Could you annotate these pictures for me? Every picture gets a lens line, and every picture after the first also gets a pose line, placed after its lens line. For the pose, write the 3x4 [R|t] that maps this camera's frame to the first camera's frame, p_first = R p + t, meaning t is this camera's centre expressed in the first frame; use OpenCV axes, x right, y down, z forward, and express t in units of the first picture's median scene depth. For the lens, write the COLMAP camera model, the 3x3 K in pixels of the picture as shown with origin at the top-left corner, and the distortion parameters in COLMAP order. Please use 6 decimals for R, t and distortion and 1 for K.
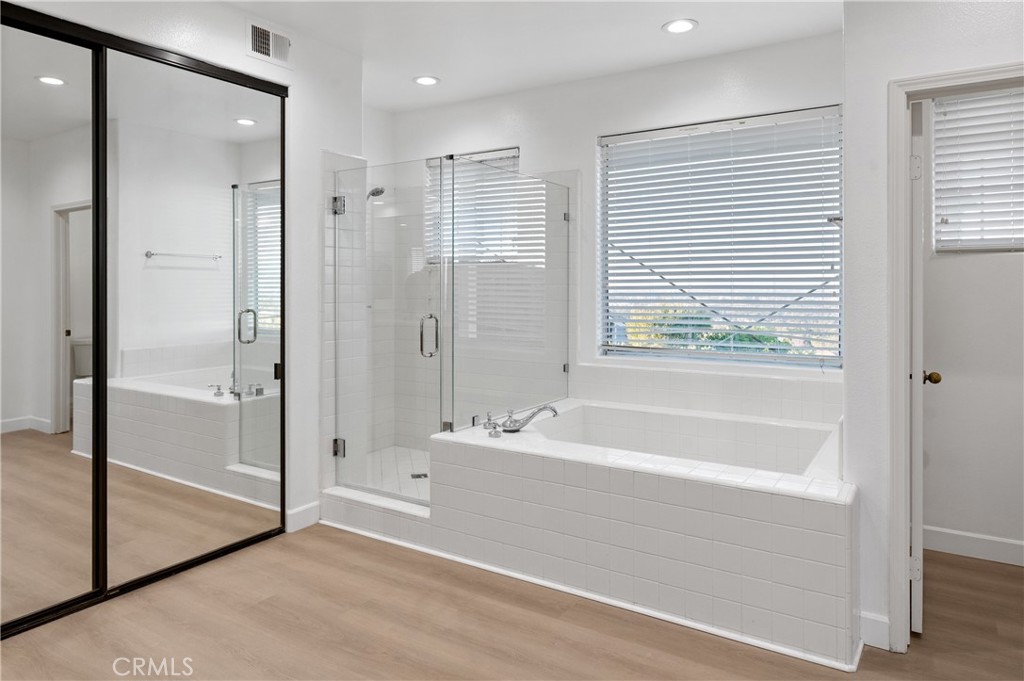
lens RADIAL K [[637.1, 0, 531.3], [0, 637.1, 285.7], [0, 0, 1]] dist [0.000015, -0.001519]
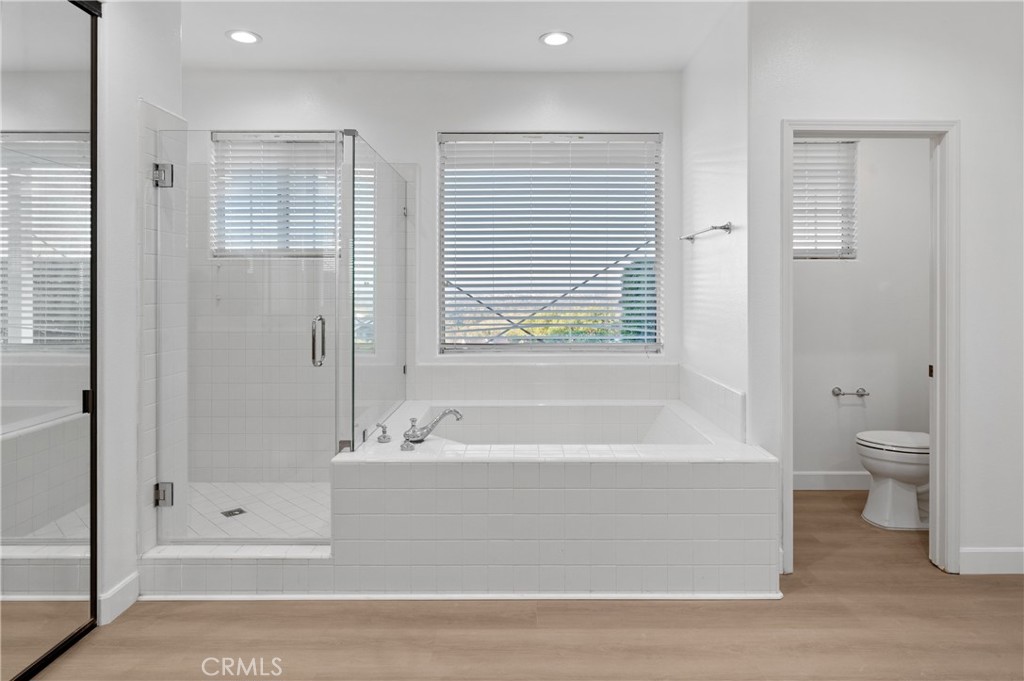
lens RADIAL K [[592.7, 0, 519.2], [0, 592.7, 288.5], [0, 0, 1]] dist [-0.003382, 0.005394]
pose [[0.852116, -0.000408, 0.523352, -0.330845], [-0.002351, 0.999987, 0.004606, 0.004207], [-0.523347, -0.005156, 0.852104, 0.187950]]
